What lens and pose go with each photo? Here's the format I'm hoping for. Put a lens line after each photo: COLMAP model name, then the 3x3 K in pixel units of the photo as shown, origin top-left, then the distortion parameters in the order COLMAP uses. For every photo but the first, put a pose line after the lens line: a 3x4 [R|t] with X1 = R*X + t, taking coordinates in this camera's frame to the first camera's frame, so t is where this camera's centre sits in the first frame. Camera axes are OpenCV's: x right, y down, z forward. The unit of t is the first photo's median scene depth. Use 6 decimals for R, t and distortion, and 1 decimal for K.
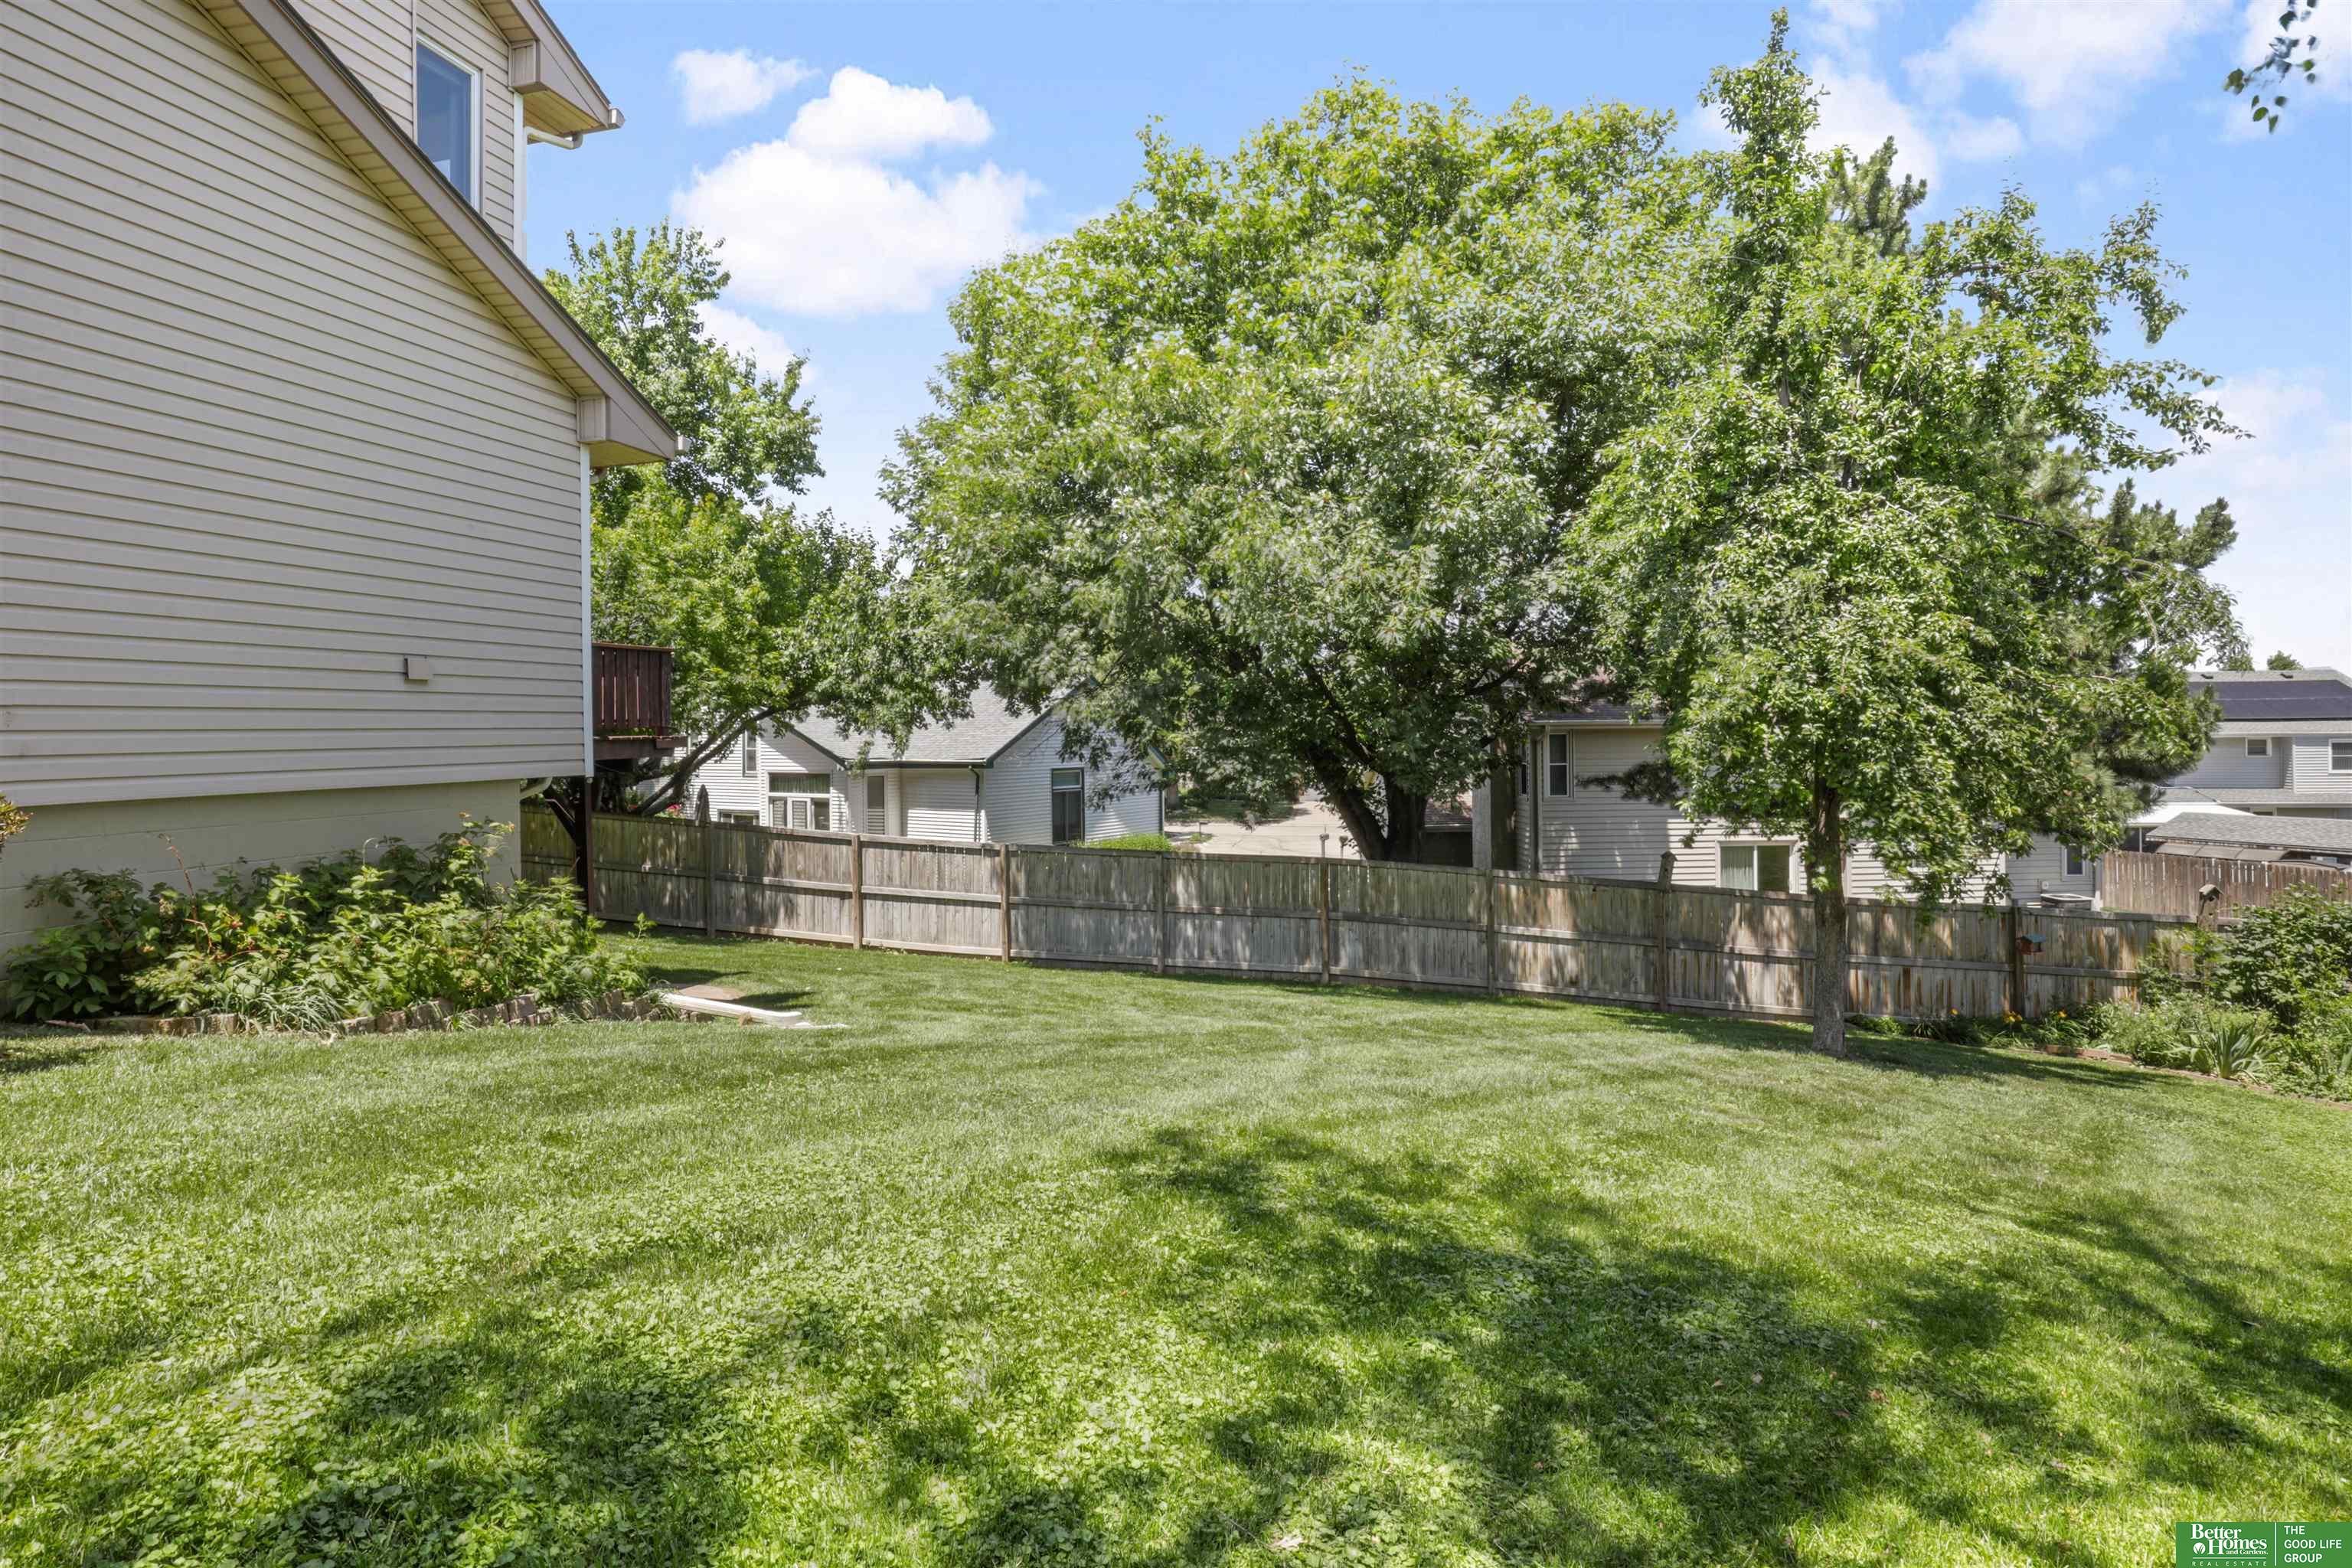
lens RADIAL K [[1226.7, 0, 1176.0], [0, 1226.7, 784.0], [0, 0, 1]] dist [-0.004431, -0.000796]
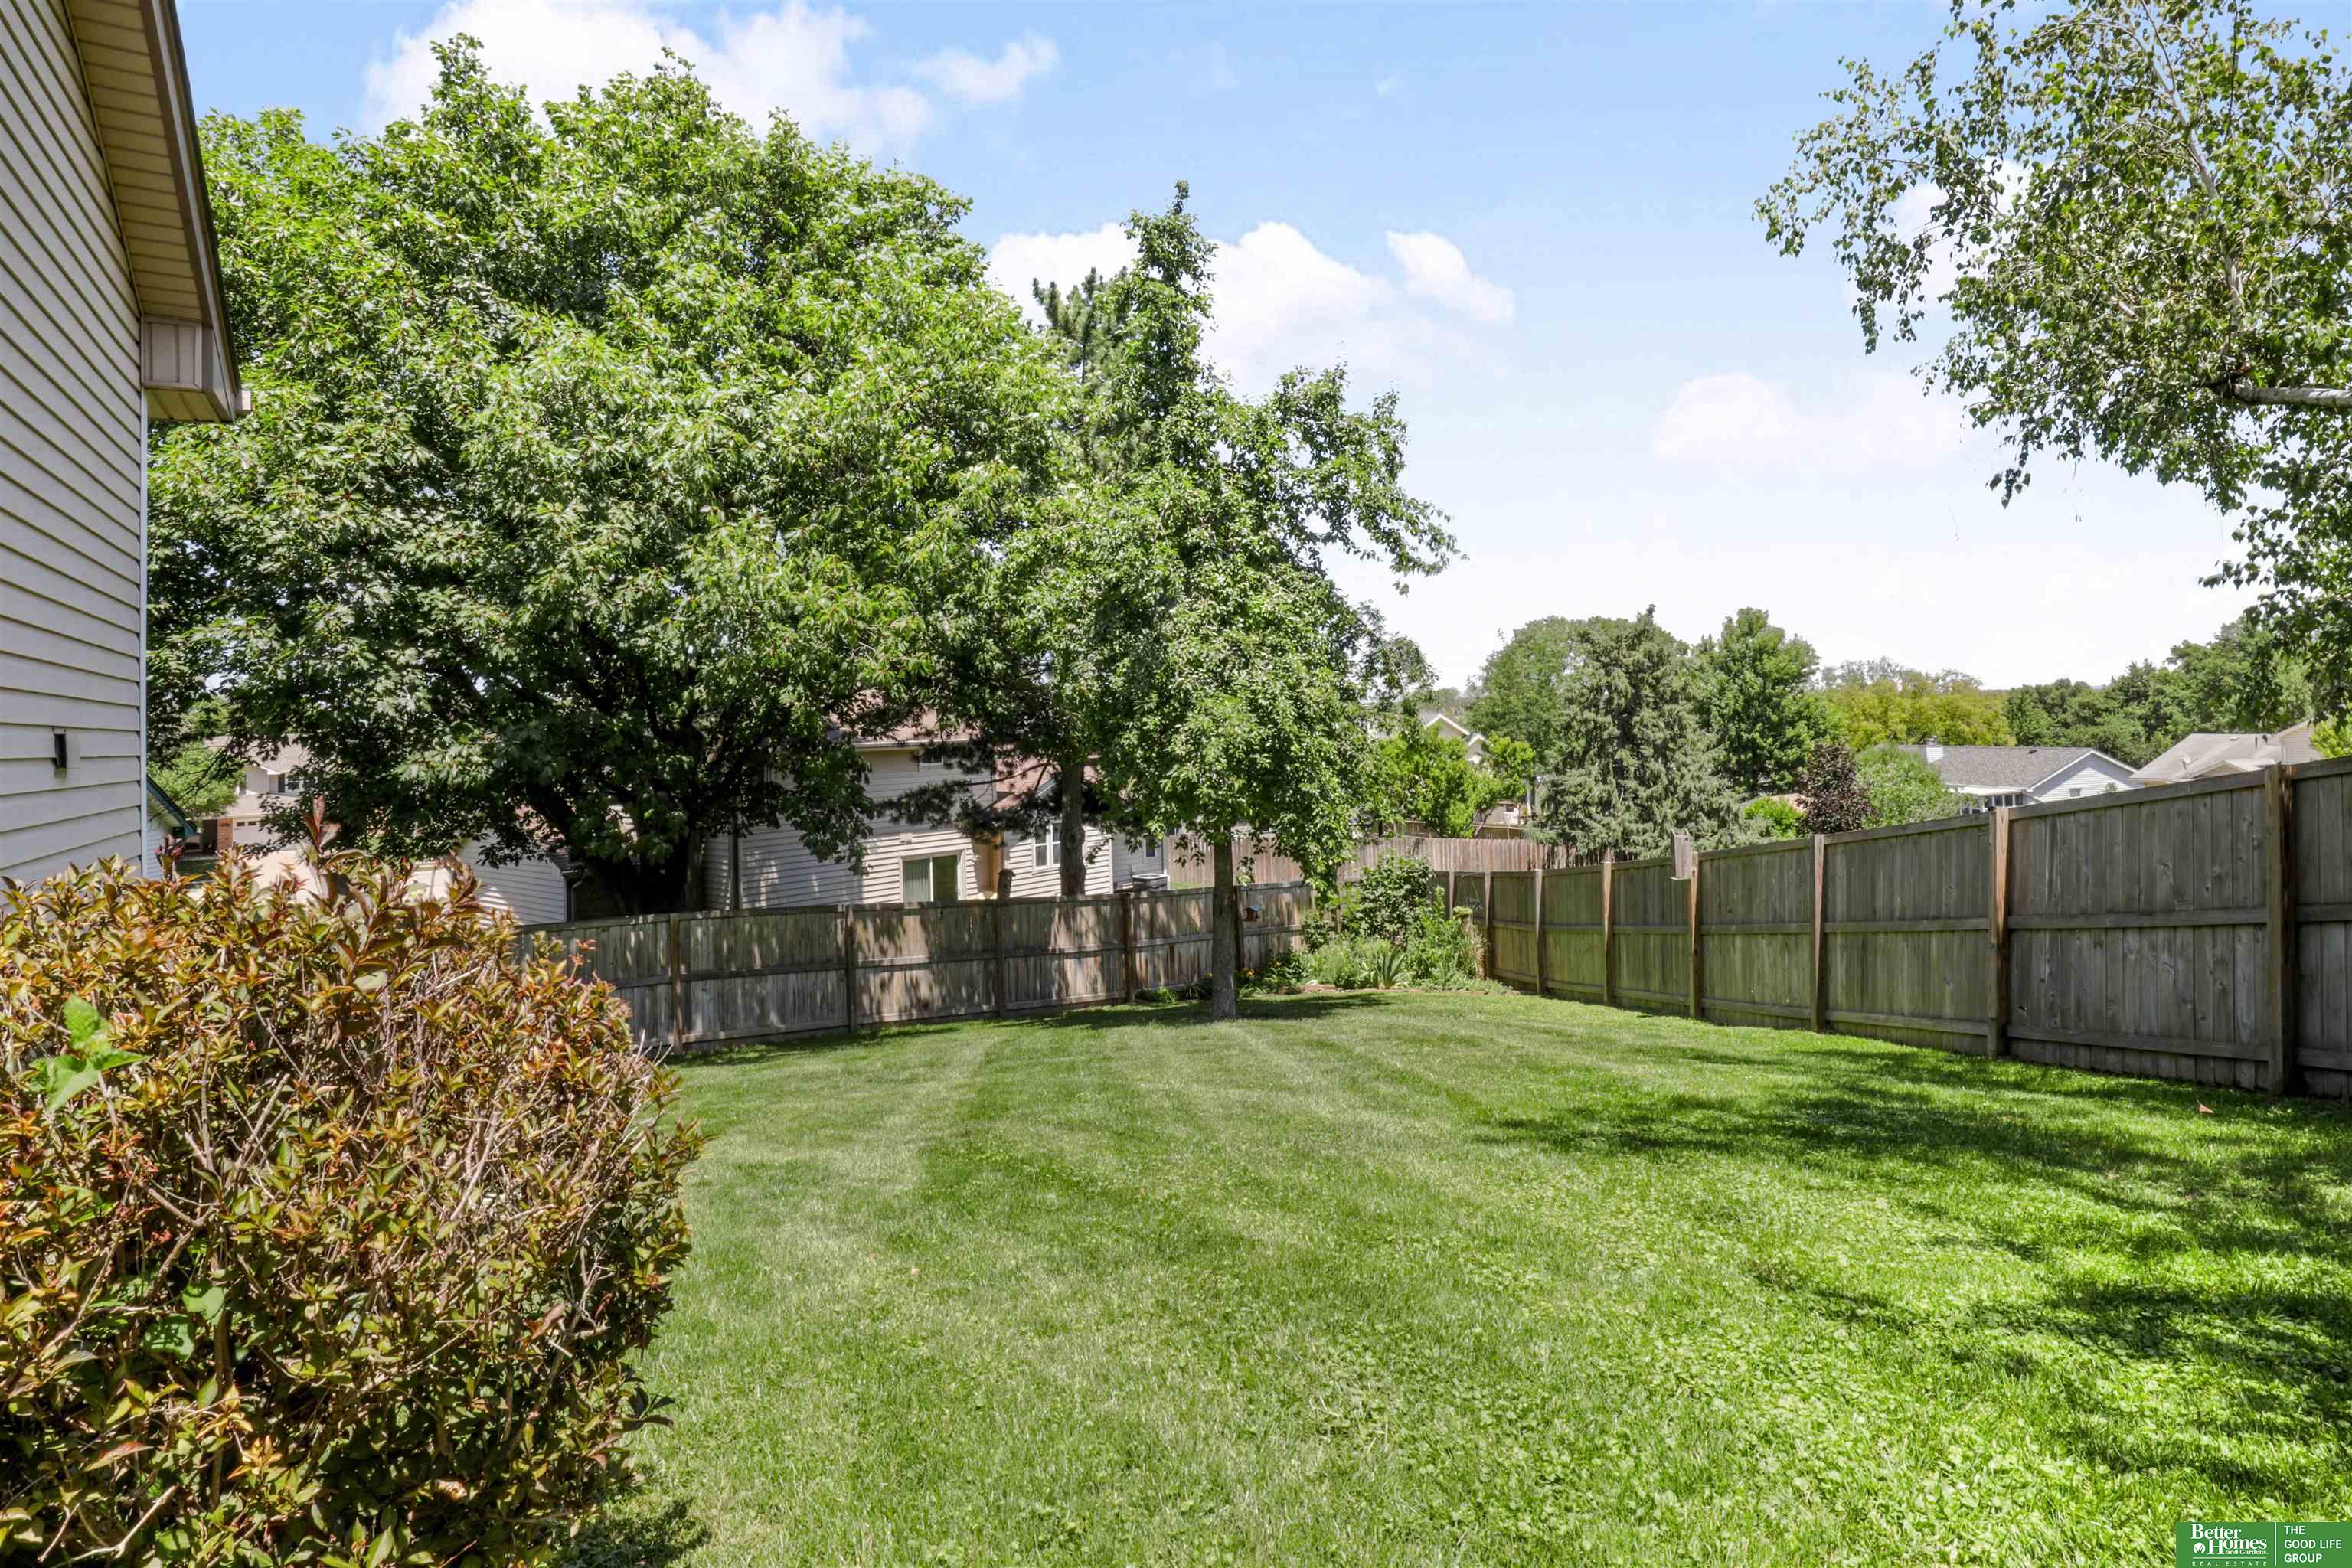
lens RADIAL K [[1275.8, 0, 1176.1], [0, 1275.8, 735.7], [0, 0, 1]] dist [0.014680, -0.000196]
pose [[0.710688, -0.023712, 0.703108, -0.291966], [0.060753, 0.997767, -0.027758, -0.023046], [-0.700880, 0.062443, 0.710541, 0.078404]]
